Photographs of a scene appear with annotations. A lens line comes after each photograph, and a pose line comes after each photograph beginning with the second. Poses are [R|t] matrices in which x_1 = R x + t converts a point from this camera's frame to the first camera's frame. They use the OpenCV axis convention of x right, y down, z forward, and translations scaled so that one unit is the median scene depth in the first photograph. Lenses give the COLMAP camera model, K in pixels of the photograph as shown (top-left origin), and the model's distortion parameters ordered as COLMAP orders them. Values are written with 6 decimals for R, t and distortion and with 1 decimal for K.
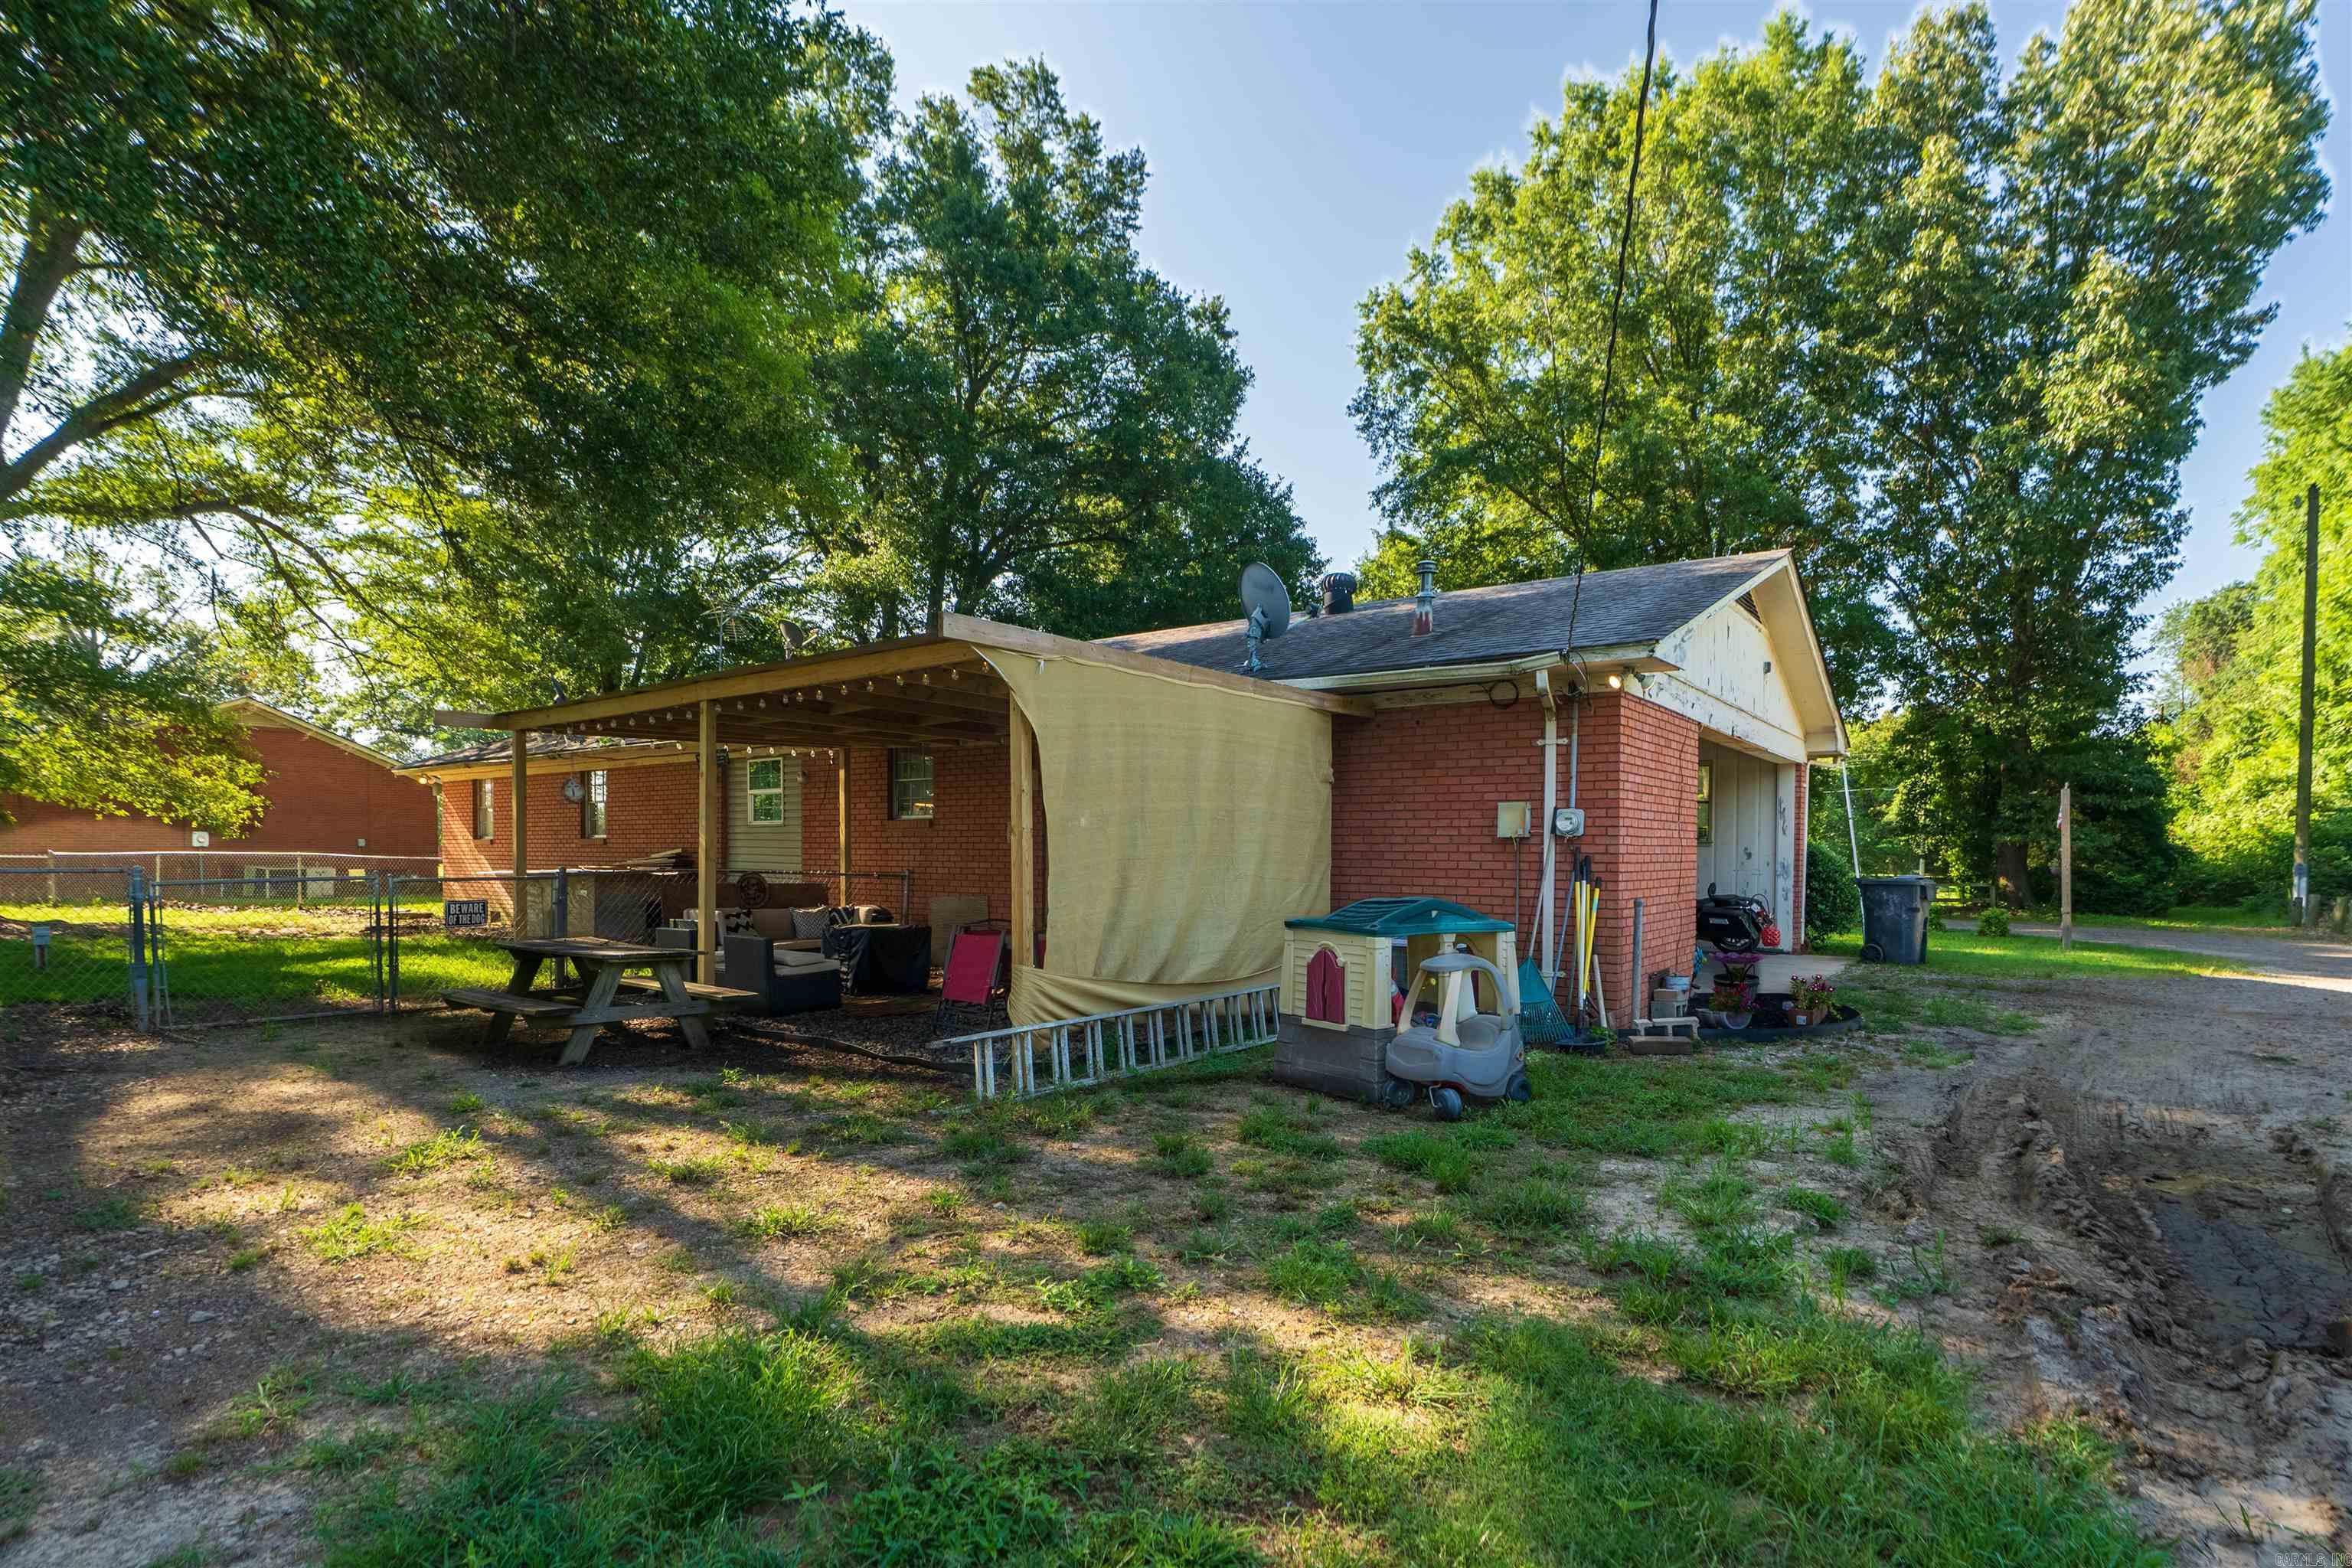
lens RADIAL K [[1164.1, 0, 1170.0], [0, 1164.1, 869.0], [0, 0, 1]] dist [-0.000872, 0.000295]
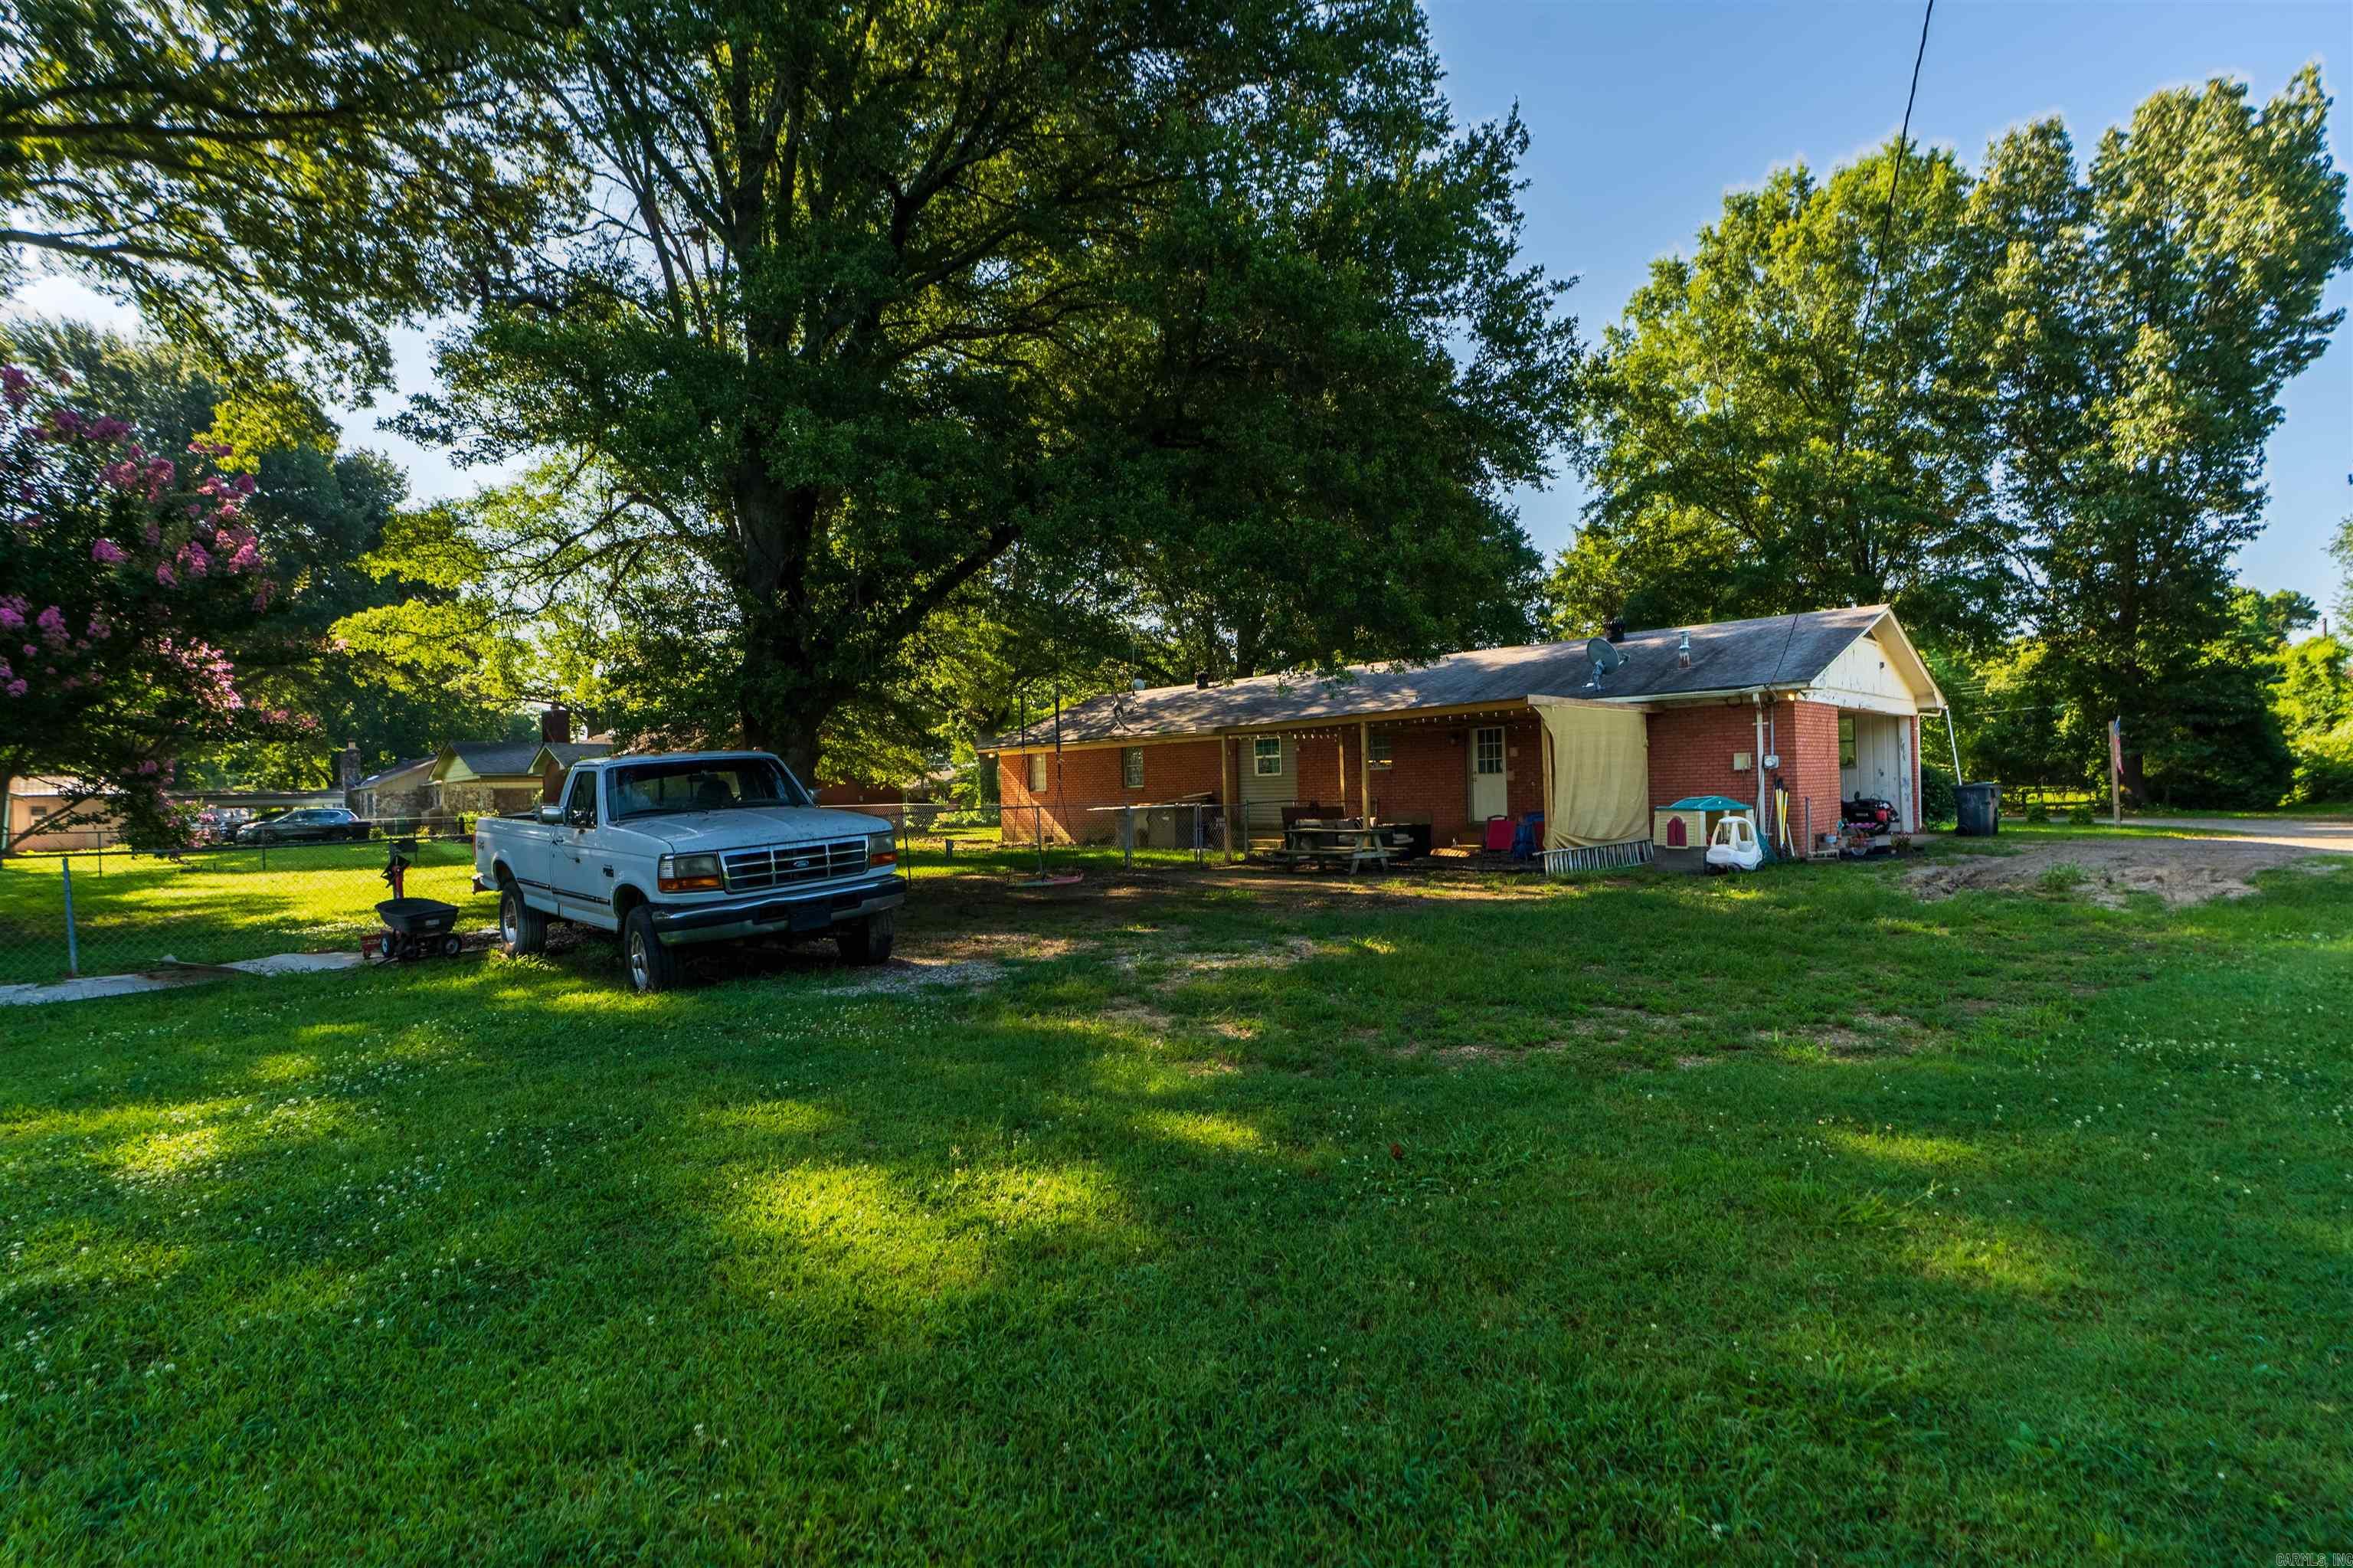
lens RADIAL K [[1122.9, 0, 1176.5], [0, 1122.9, 784.0], [0, 0, 1]] dist [0.001033, -0.000047]
pose [[0.990781, -0.034634, -0.130973, -0.169570], [0.031717, 0.999202, -0.024298, 0.005770], [0.131710, 0.019920, 0.991088, -0.427710]]
